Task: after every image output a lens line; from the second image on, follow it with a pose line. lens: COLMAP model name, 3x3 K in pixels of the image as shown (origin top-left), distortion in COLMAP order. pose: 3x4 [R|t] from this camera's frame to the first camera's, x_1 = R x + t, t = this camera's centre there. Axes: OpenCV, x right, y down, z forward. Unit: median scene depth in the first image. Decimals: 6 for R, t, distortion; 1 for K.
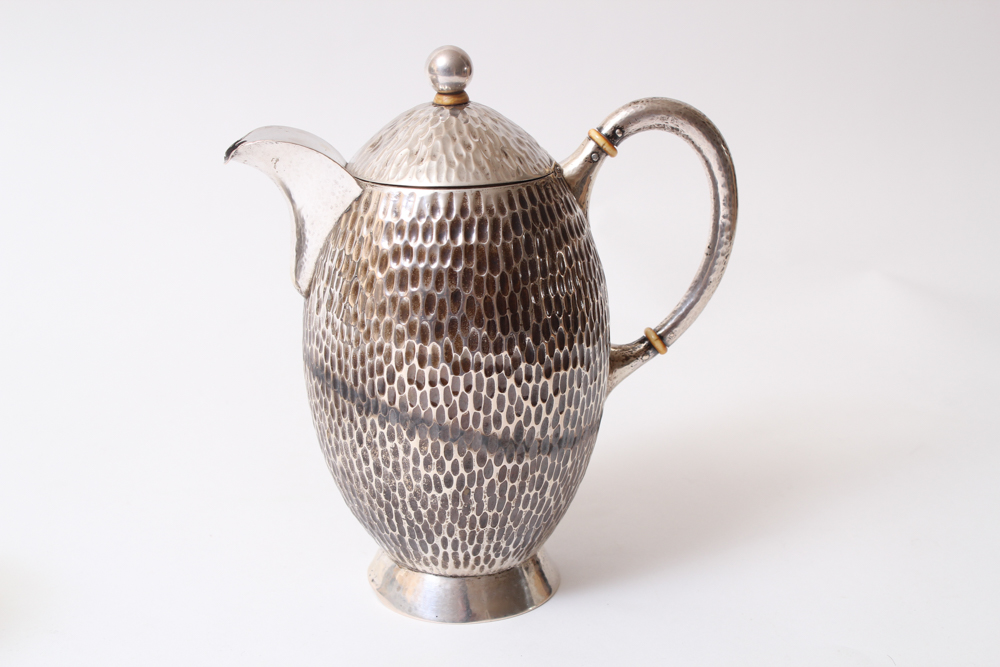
lens RADIAL K [[1823.7, 0, 500.0], [0, 1823.7, 333.5], [0, 0, 1]] dist [-0.001380, -0.017892]
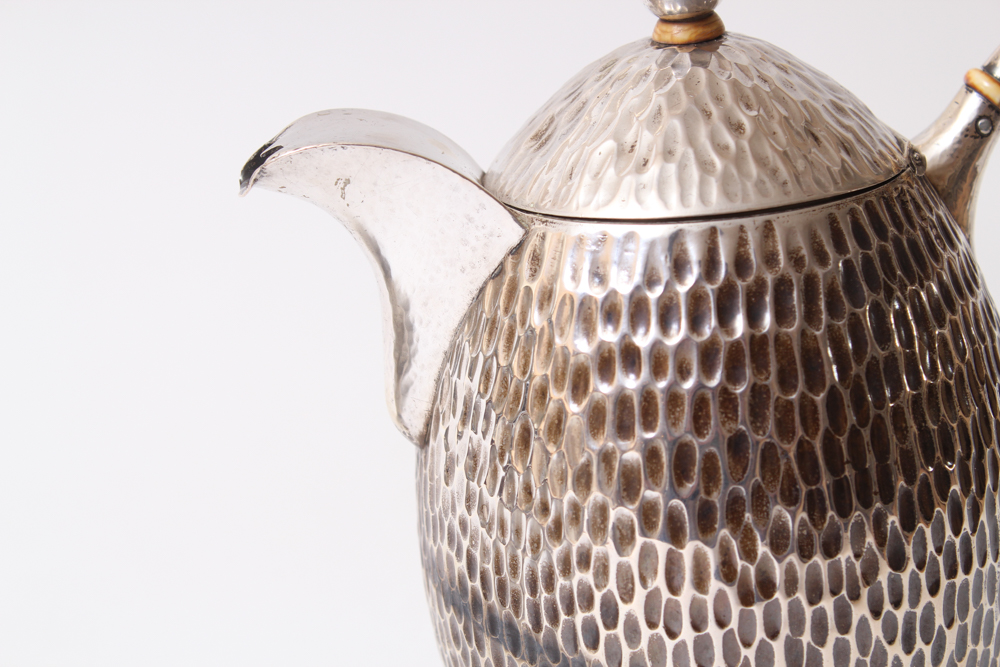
lens RADIAL K [[2286.6, 0, 500.0], [0, 2286.6, 333.5], [0, 0, 1]] dist [0.060905, 0.146854]
pose [[0.996549, -0.064928, -0.051713, -0.052250], [0.065714, 0.997745, 0.013641, -0.060407], [0.050711, -0.016992, 0.998569, 0.389684]]
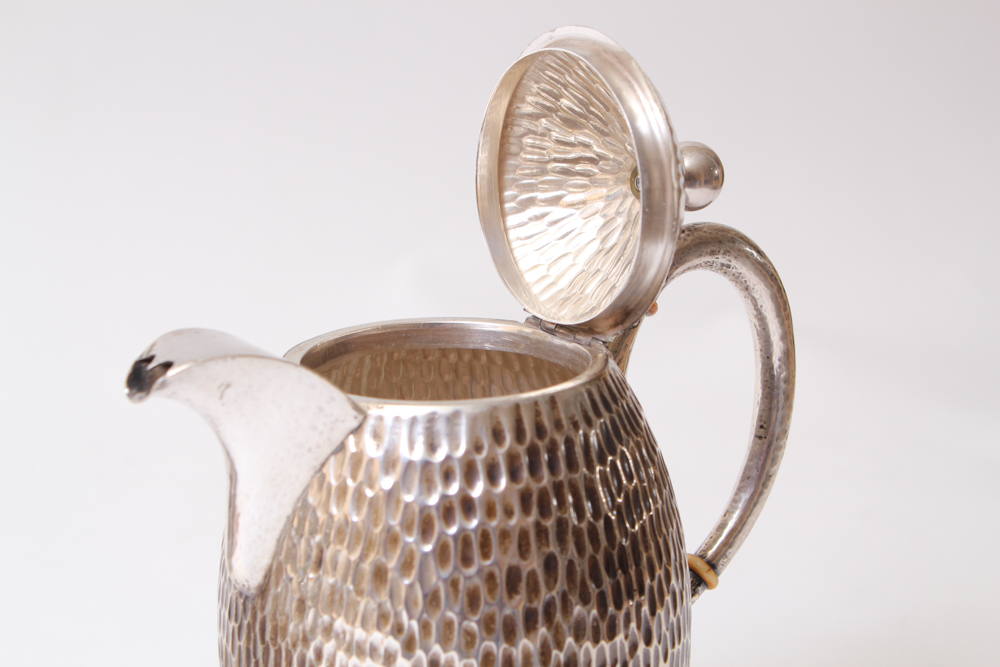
lens RADIAL K [[2204.3, 0, 500.0], [0, 2204.3, 333.5], [0, 0, 1]] dist [0.053238, 0.024254]
pose [[0.914670, -0.116385, 0.387083, -0.325719], [0.133413, 0.990909, -0.017315, -0.087915], [-0.381549, 0.067480, 0.921882, 0.275673]]
